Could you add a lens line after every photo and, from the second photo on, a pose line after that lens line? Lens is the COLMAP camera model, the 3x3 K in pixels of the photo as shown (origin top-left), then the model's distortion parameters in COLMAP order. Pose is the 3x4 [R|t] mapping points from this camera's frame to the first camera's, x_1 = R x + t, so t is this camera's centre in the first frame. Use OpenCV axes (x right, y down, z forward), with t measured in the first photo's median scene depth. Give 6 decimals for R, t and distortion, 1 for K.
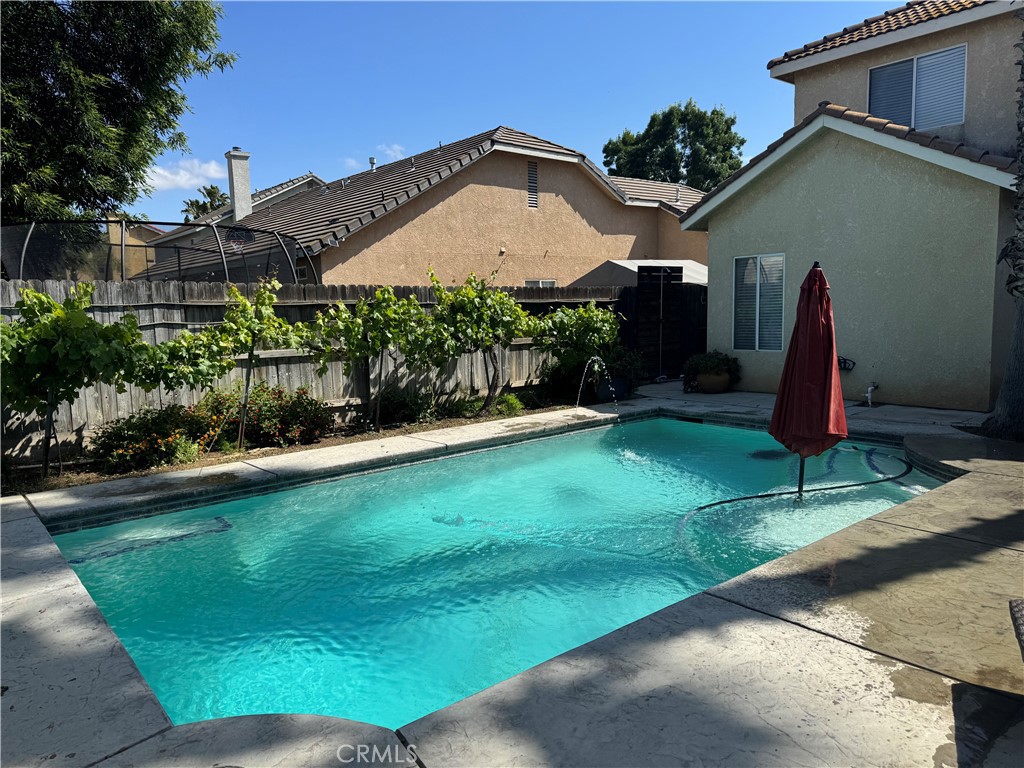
lens RADIAL K [[717.0, 0, 512.0], [0, 717.0, 384.0], [0, 0, 1]] dist [0.000341, 0.000030]
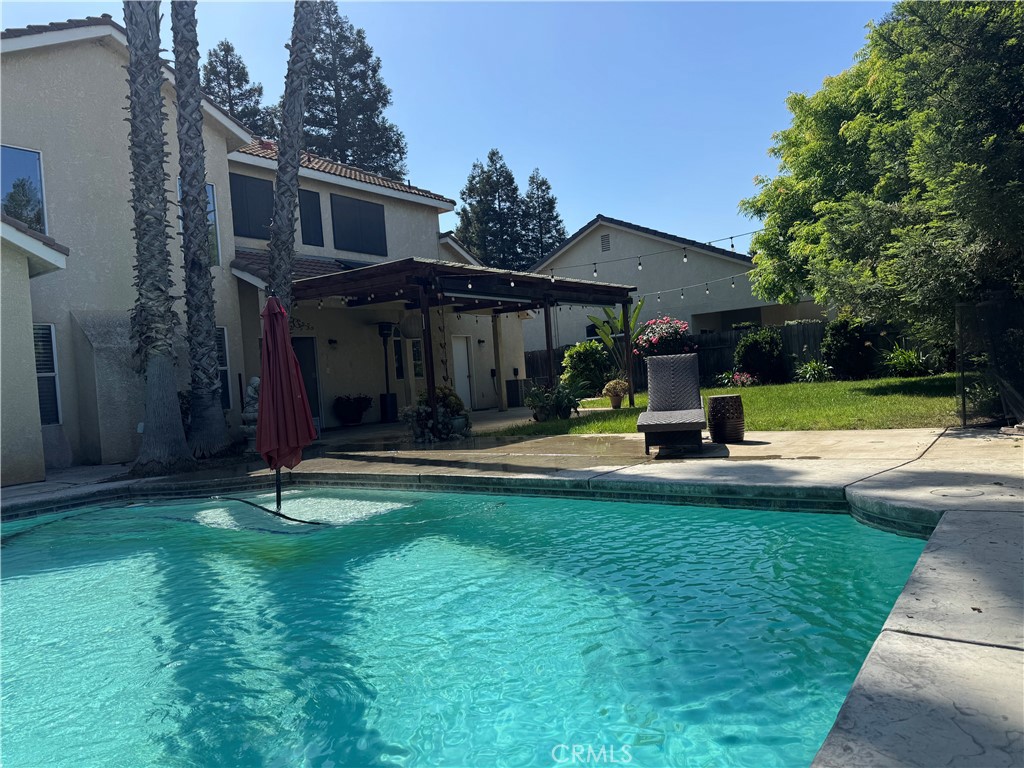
lens RADIAL K [[717.0, 0, 512.0], [0, 717.0, 384.0], [0, 0, 1]] dist [0.000341, 0.000030]
pose [[-0.235634, 0.037339, 0.971124, -0.578230], [0.187453, 0.982243, 0.007717, 0.026327], [-0.953592, 0.183858, -0.238449, 0.738653]]
